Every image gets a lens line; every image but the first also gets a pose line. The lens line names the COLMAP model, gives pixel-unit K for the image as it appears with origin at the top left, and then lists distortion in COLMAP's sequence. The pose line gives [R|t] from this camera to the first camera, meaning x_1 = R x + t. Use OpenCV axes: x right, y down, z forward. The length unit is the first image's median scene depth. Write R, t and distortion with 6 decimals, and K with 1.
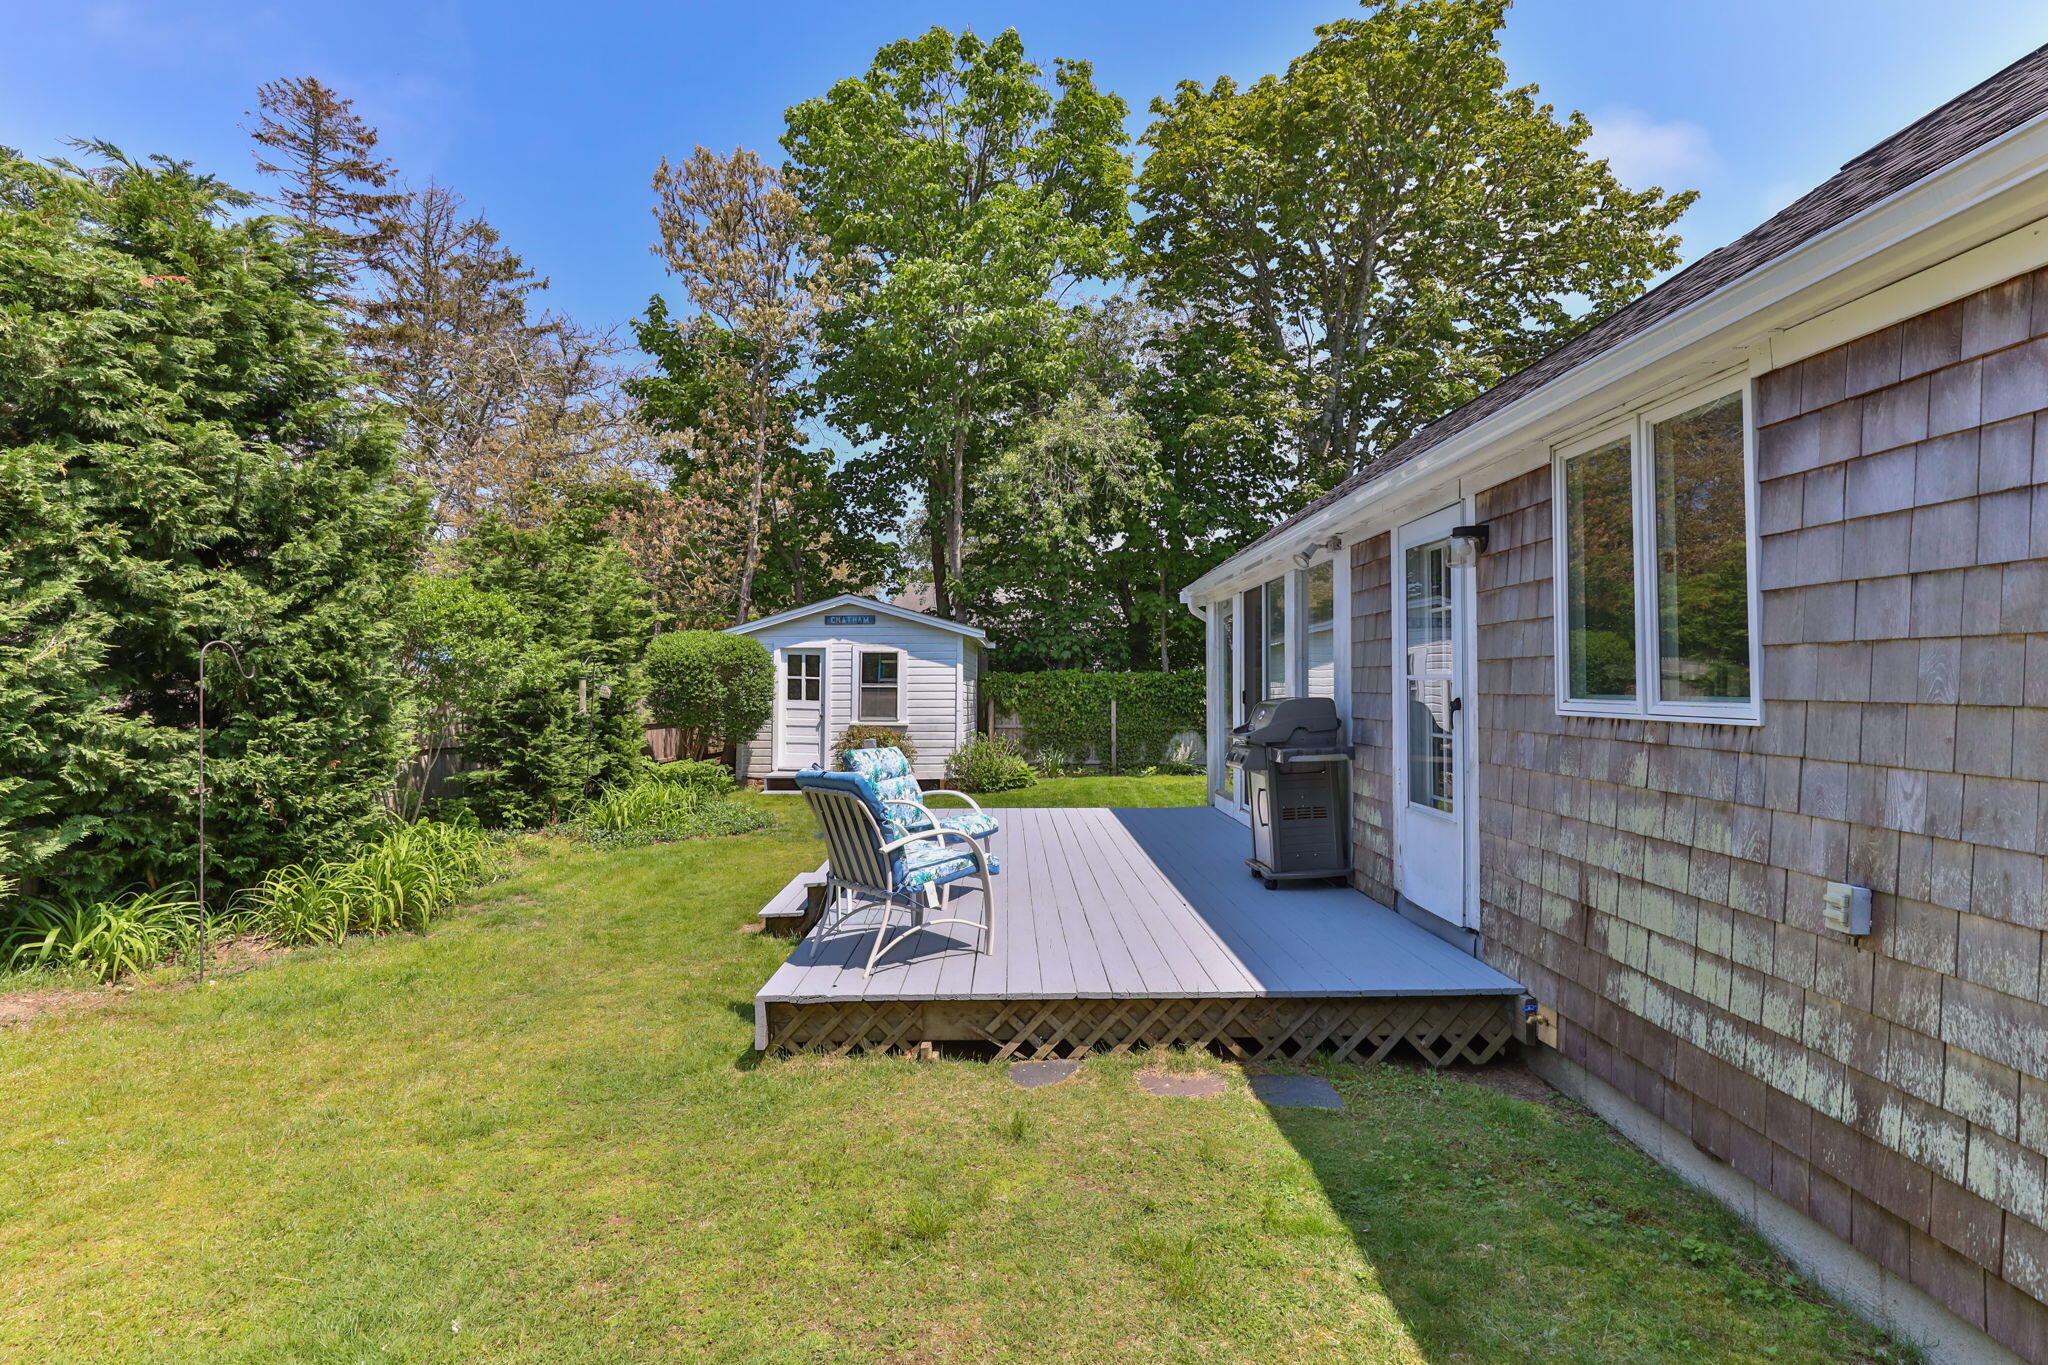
lens RADIAL K [[931.2, 0, 1027.6], [0, 931.2, 669.0], [0, 0, 1]] dist [-0.002056, -0.000168]
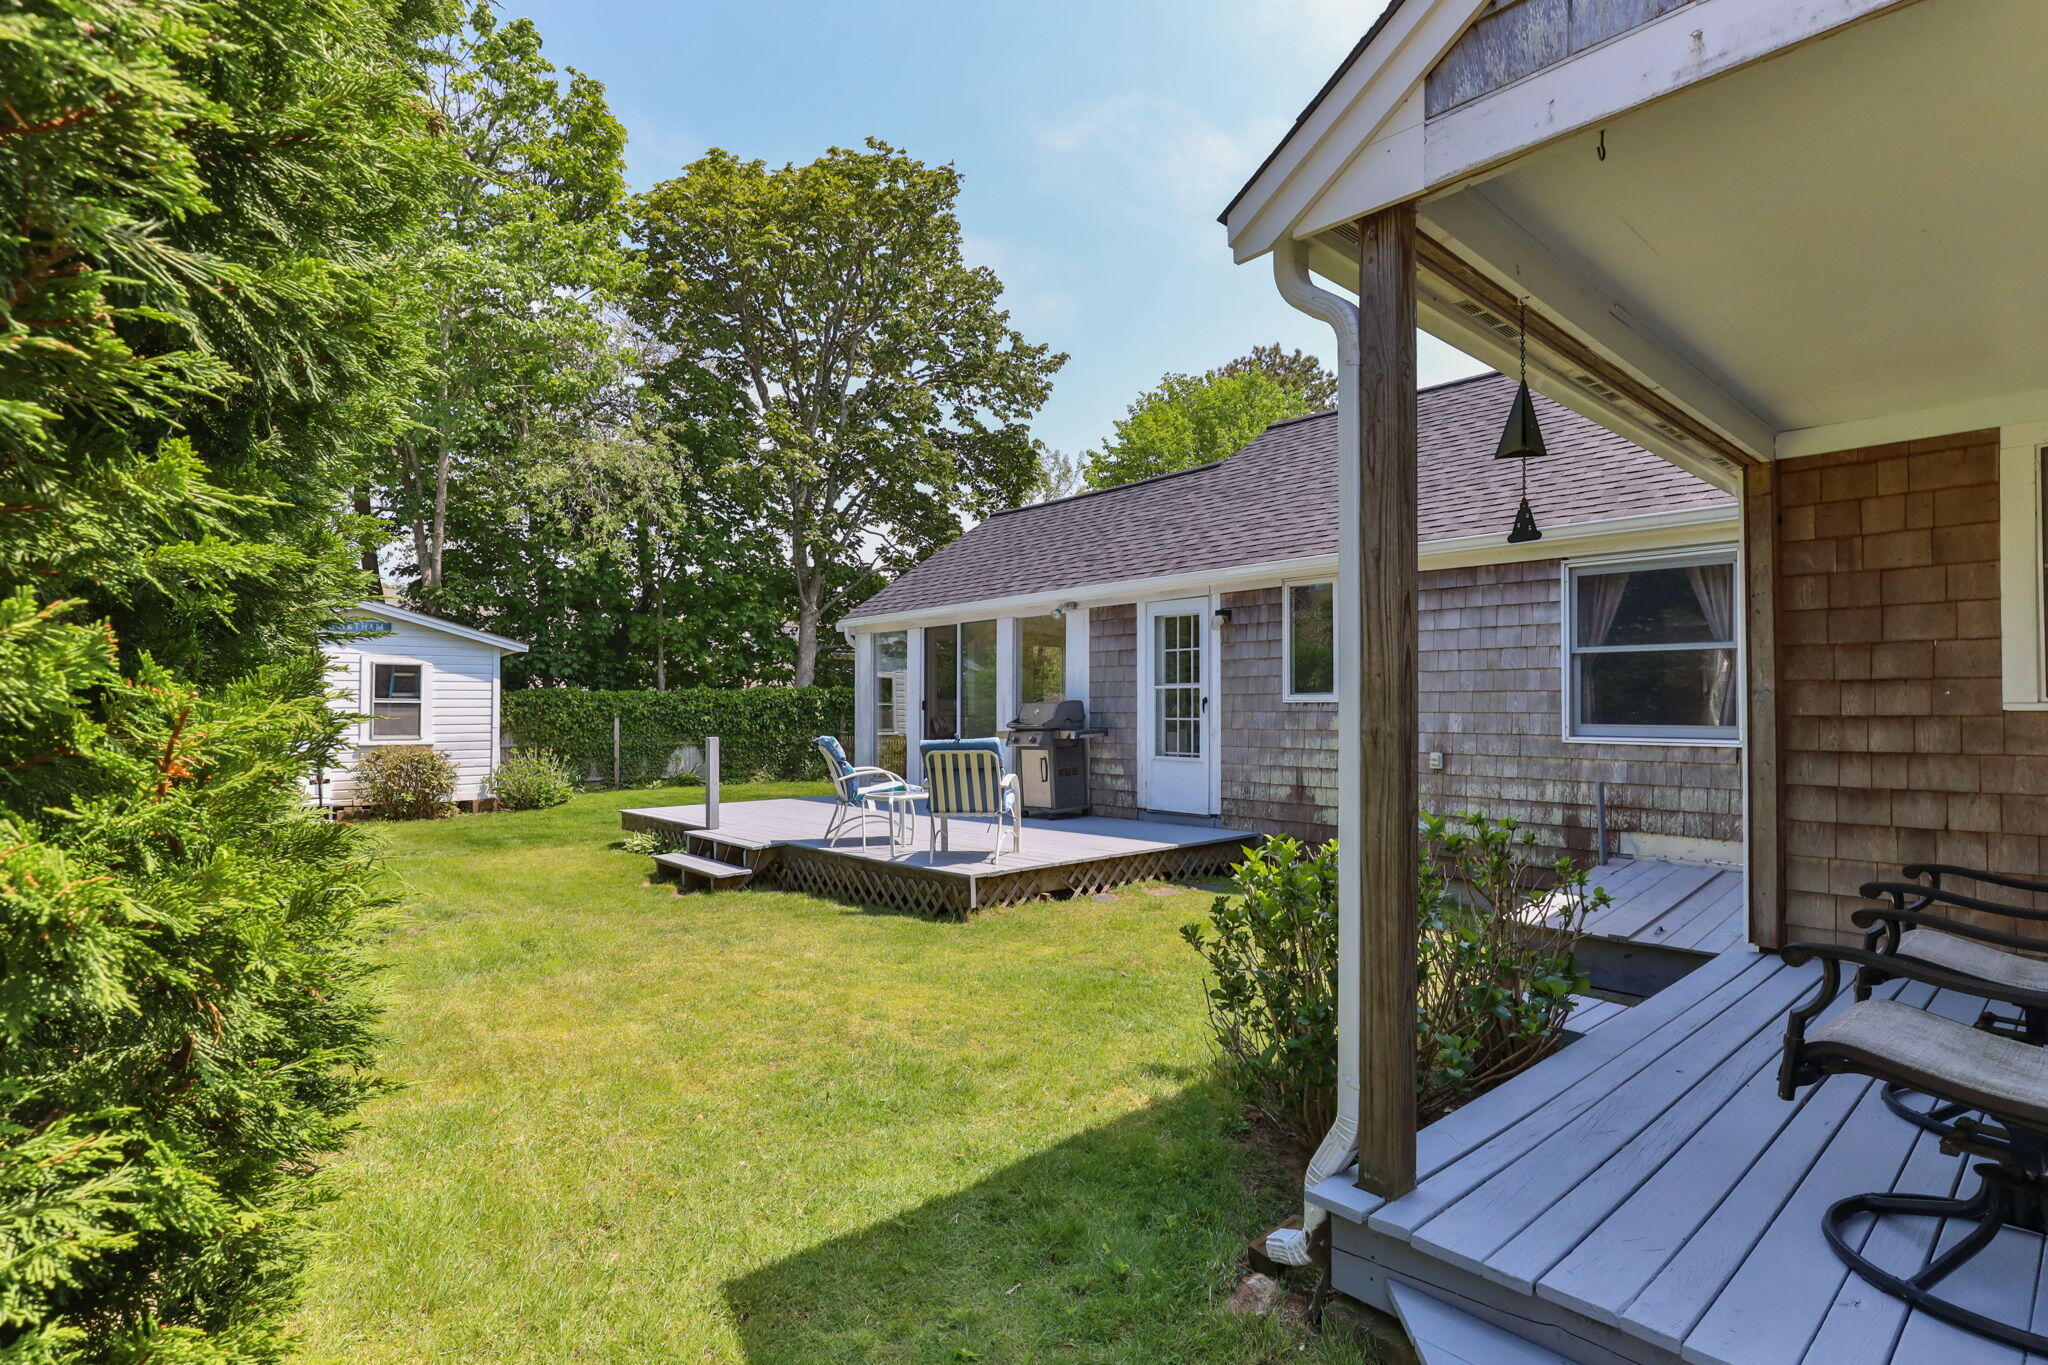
lens RADIAL K [[988.7, 0, 922.5], [0, 988.7, 707.5], [0, 0, 1]] dist [0.002217, 0.000167]
pose [[0.800273, -0.000213, 0.599636, -1.350501], [-0.007949, 0.999908, 0.010963, 0.037952], [-0.599583, -0.013540, 0.800198, -0.317608]]
